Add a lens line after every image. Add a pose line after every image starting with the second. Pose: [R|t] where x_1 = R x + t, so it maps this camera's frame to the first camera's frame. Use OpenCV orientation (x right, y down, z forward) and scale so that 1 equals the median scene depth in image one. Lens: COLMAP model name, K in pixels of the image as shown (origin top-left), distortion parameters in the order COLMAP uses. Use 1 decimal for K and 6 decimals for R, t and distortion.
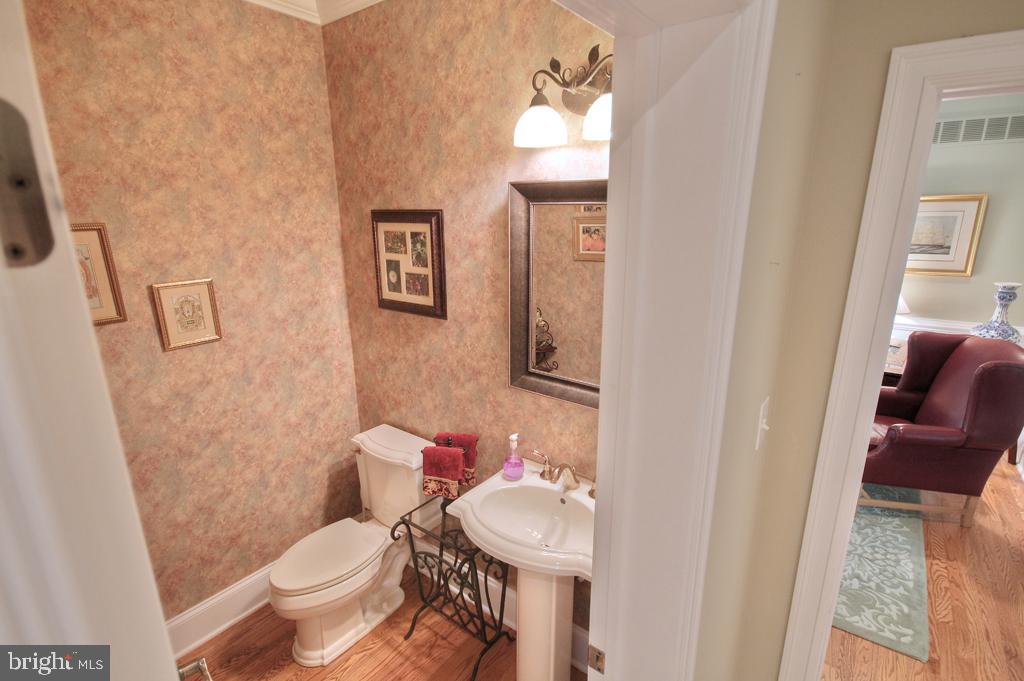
lens RADIAL K [[485.5, 0, 517.2], [0, 485.5, 337.7], [0, 0, 1]] dist [-0.002041, -0.001950]
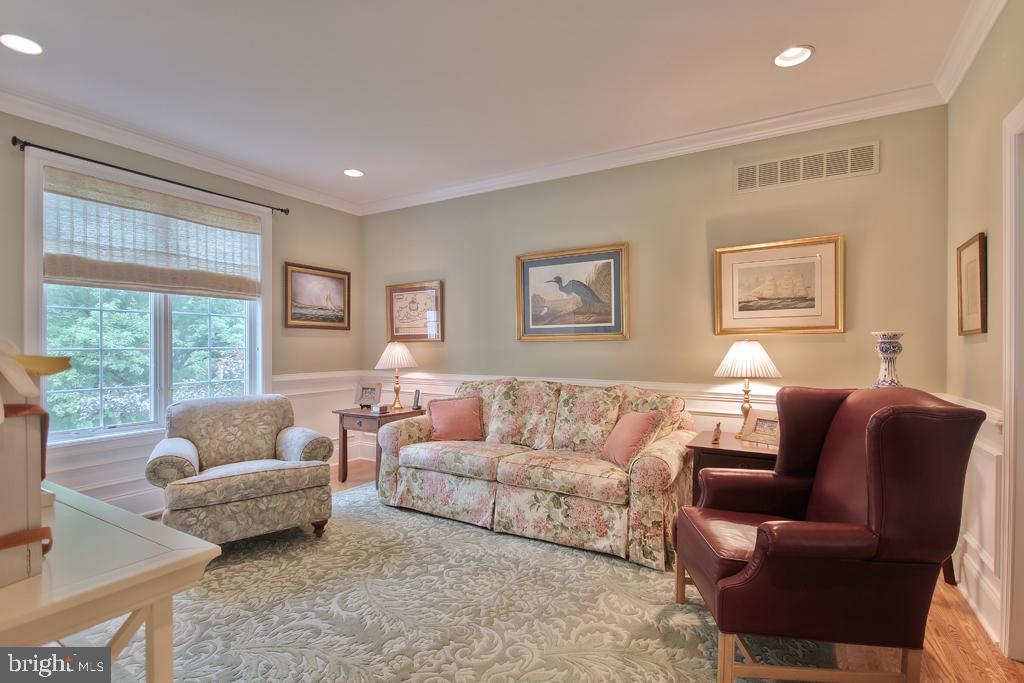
lens RADIAL K [[485.5, 0, 509.2], [0, 485.5, 347.8], [0, 0, 1]] dist [-0.002041, -0.001950]
pose [[0.992429, -0.001958, 0.122804, 0.331007], [0.032422, 0.968582, -0.246570, 0.088409], [-0.118463, 0.248685, 0.961313, 0.345169]]
